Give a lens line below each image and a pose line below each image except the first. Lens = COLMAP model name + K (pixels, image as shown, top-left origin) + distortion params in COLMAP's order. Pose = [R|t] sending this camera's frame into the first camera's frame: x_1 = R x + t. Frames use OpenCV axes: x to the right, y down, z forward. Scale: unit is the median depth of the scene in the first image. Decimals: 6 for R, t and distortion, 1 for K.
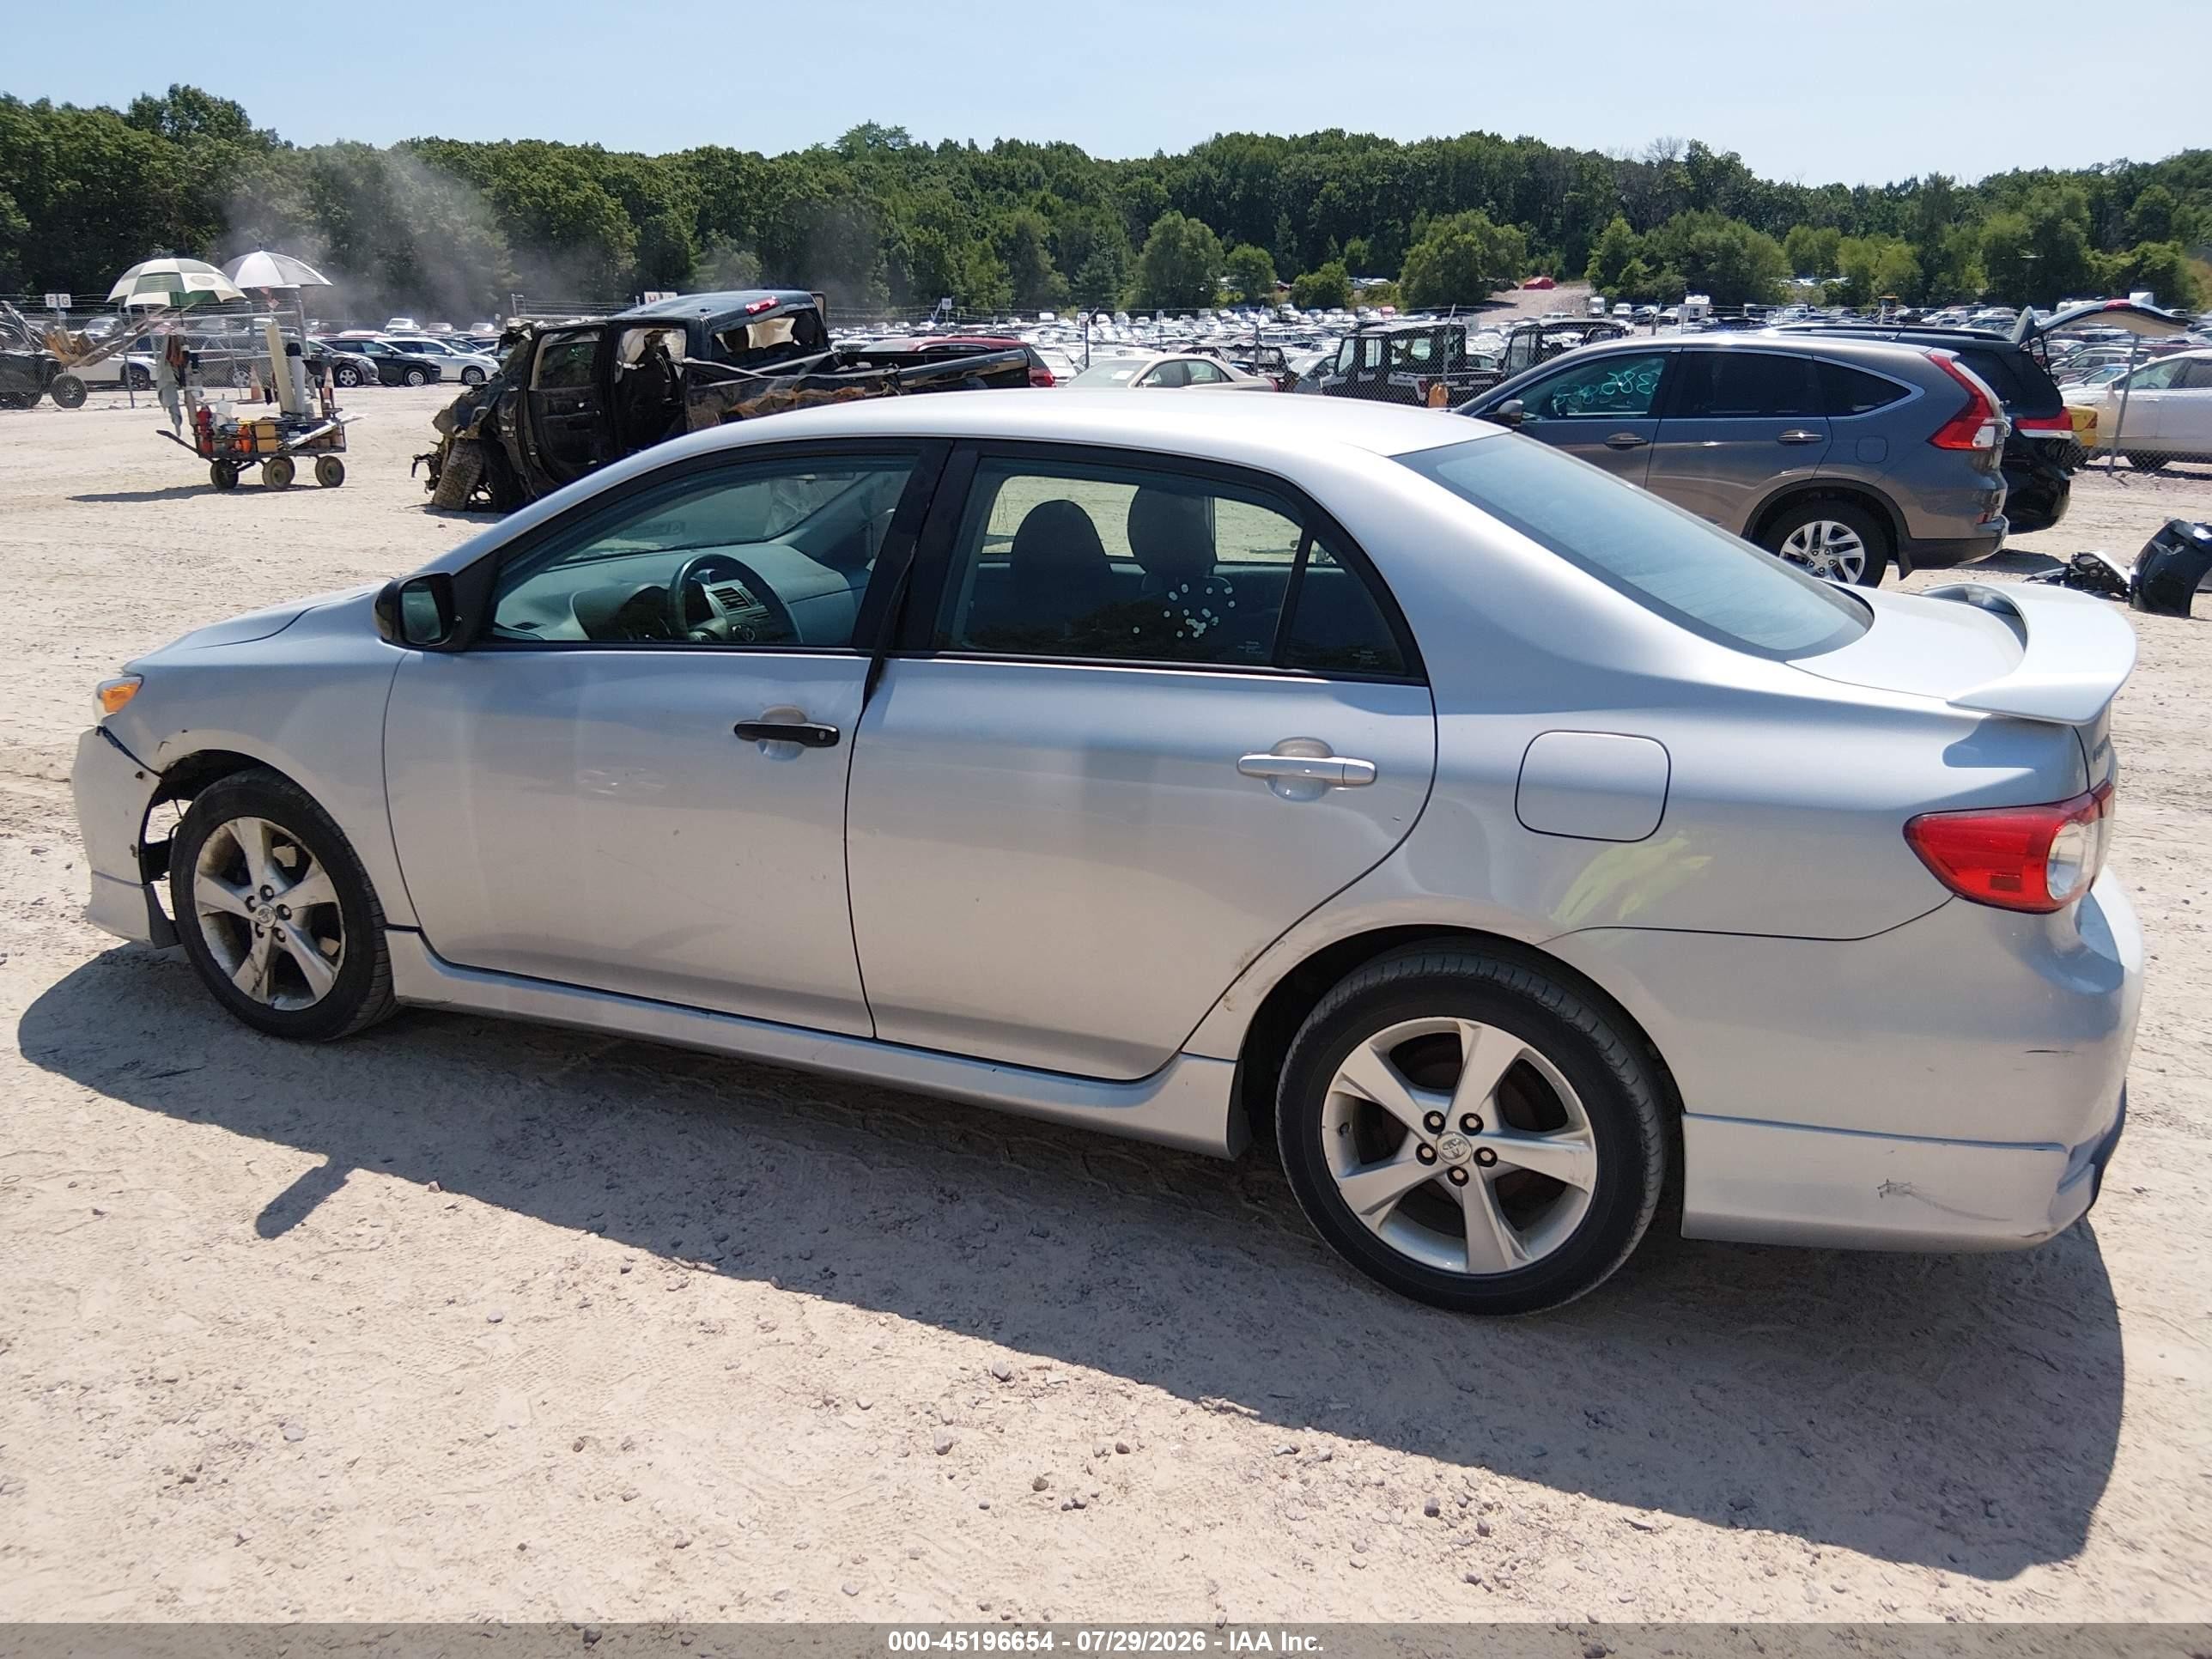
lens RADIAL K [[1694.0, 0, 1107.3], [0, 1694.0, 828.0], [0, 0, 1]] dist [0.056351, -0.103612]
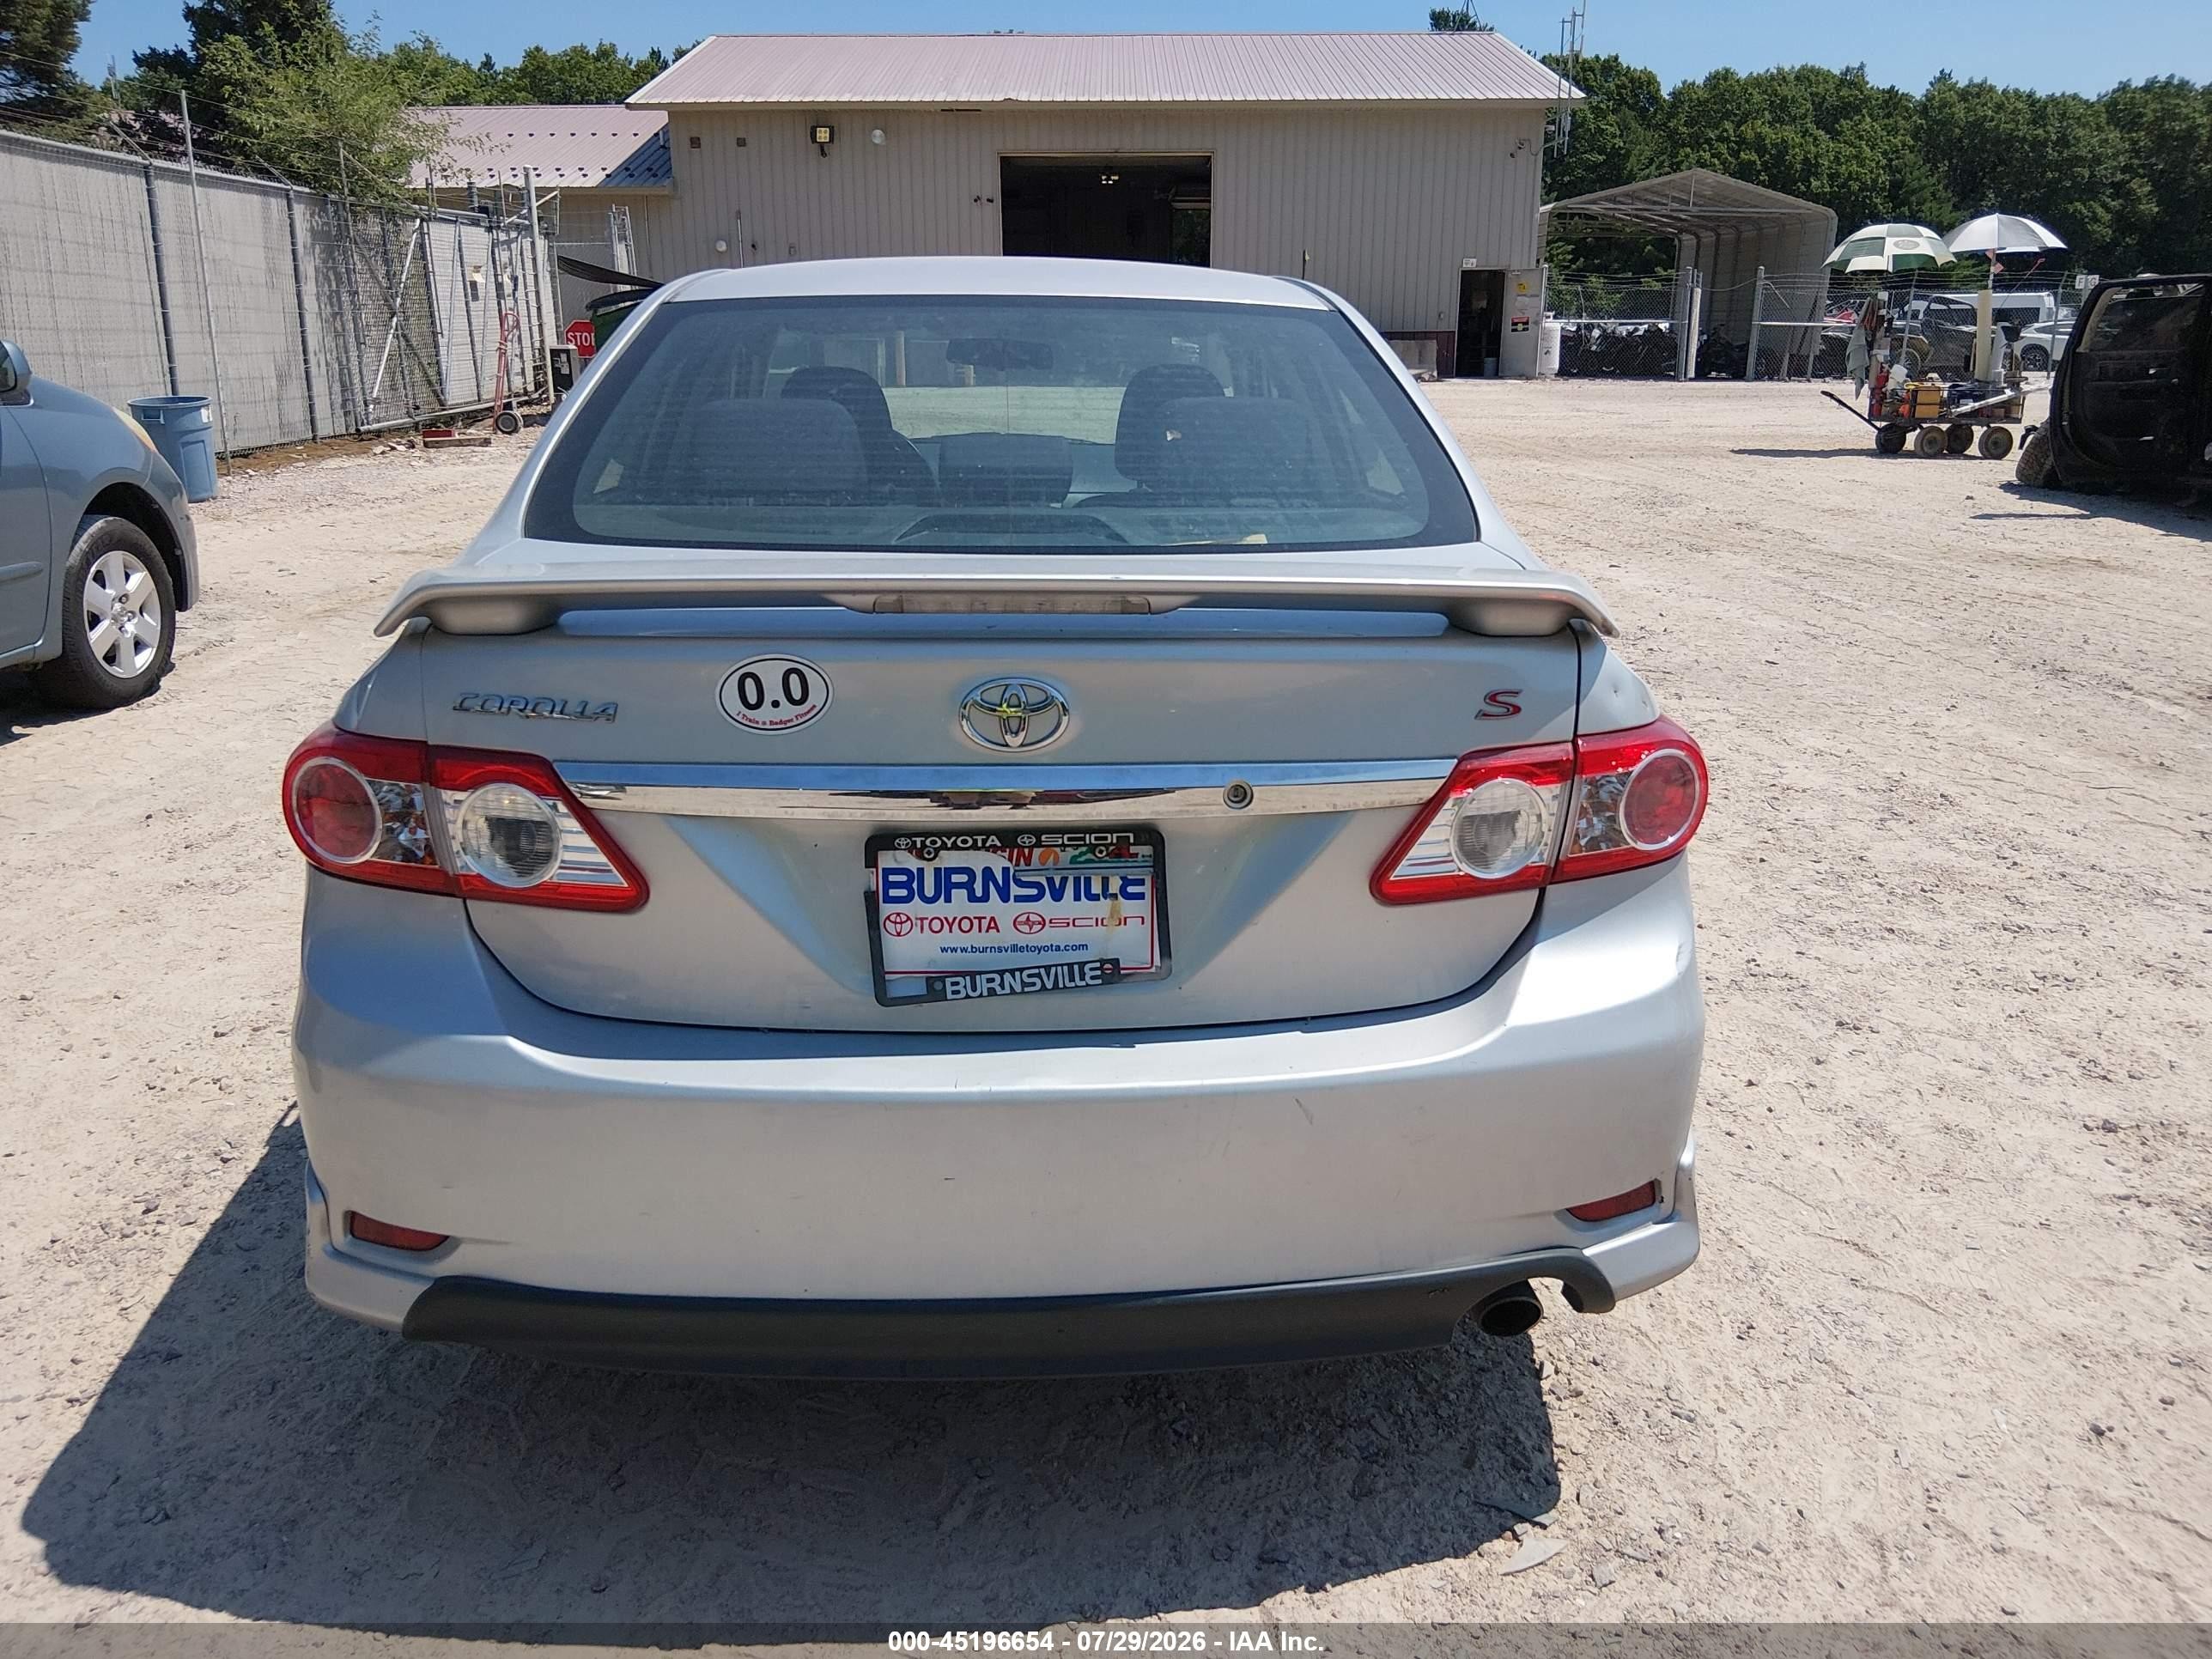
lens RADIAL K [[1694.0, 0, 1109.1], [0, 1694.0, 821.7], [0, 0, 1]] dist [0.056351, -0.103612]
pose [[0.443212, 0.242929, -0.862872, 0.209395], [-0.241196, 0.959399, 0.146215, -0.025732], [0.863358, 0.143317, 0.483811, 0.144462]]
